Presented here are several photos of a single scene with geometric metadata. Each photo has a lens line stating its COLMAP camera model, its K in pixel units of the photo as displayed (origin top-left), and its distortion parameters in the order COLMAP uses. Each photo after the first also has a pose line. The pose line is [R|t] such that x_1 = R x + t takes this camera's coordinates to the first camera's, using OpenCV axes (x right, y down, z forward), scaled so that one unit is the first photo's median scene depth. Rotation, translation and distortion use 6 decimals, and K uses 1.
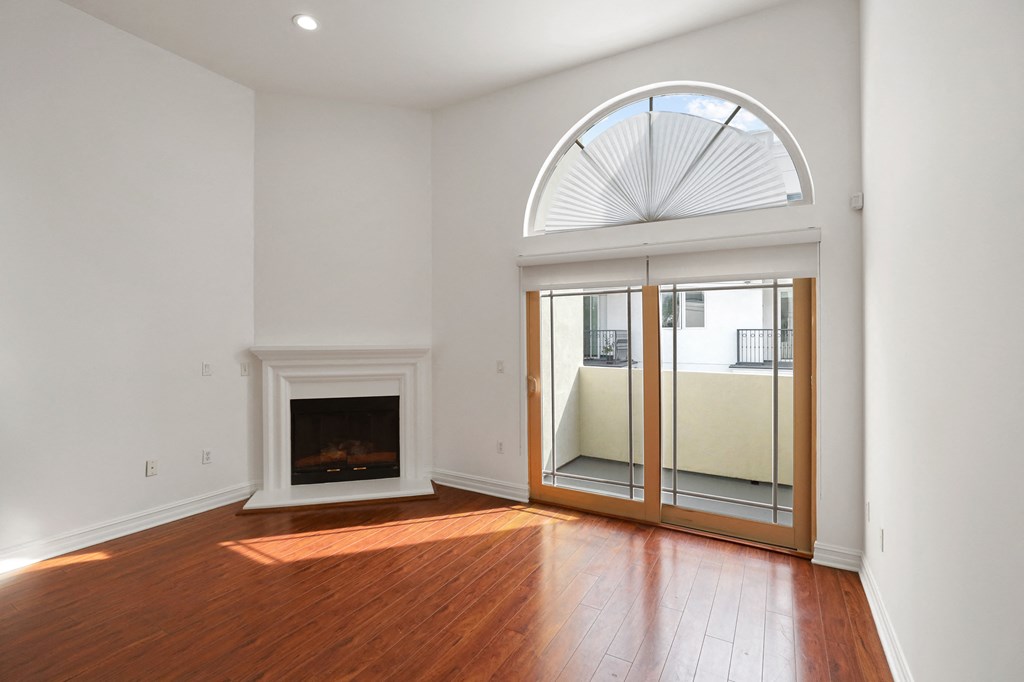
lens RADIAL K [[466.6, 0, 504.5], [0, 466.6, 331.3], [0, 0, 1]] dist [-0.011613, 0.000004]
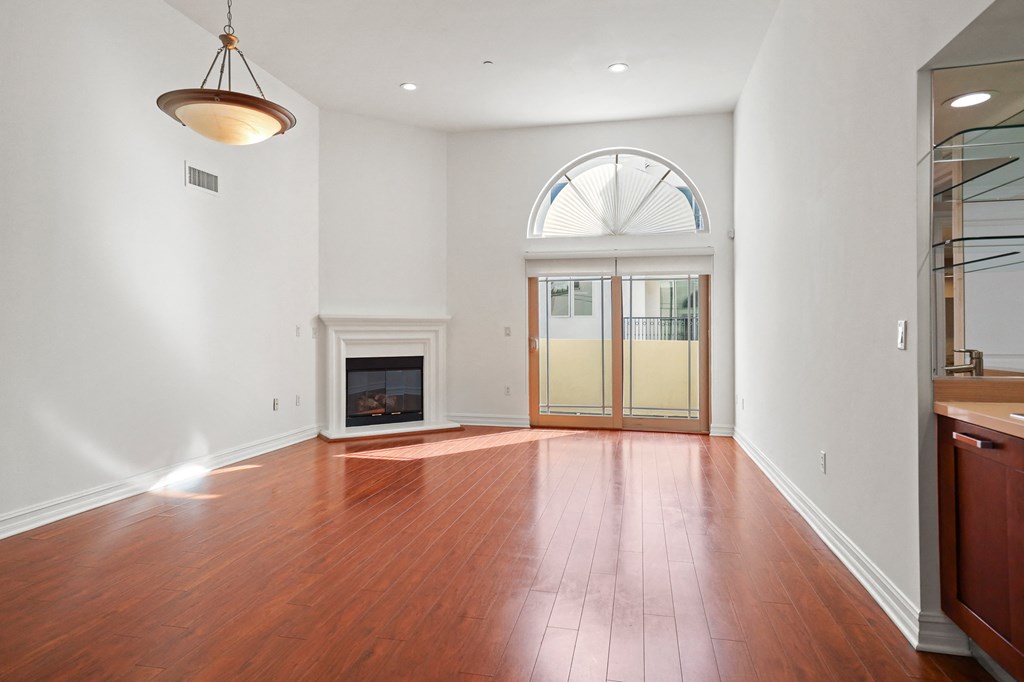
lens RADIAL K [[616.0, 0, 497.9], [0, 616.0, 316.9], [0, 0, 1]] dist [0.035225, 0.000498]
pose [[0.954287, 0.009286, 0.298747, -0.600498], [-0.004627, 0.999856, -0.016301, 0.065523], [-0.298856, 0.014174, 0.954193, -0.748785]]
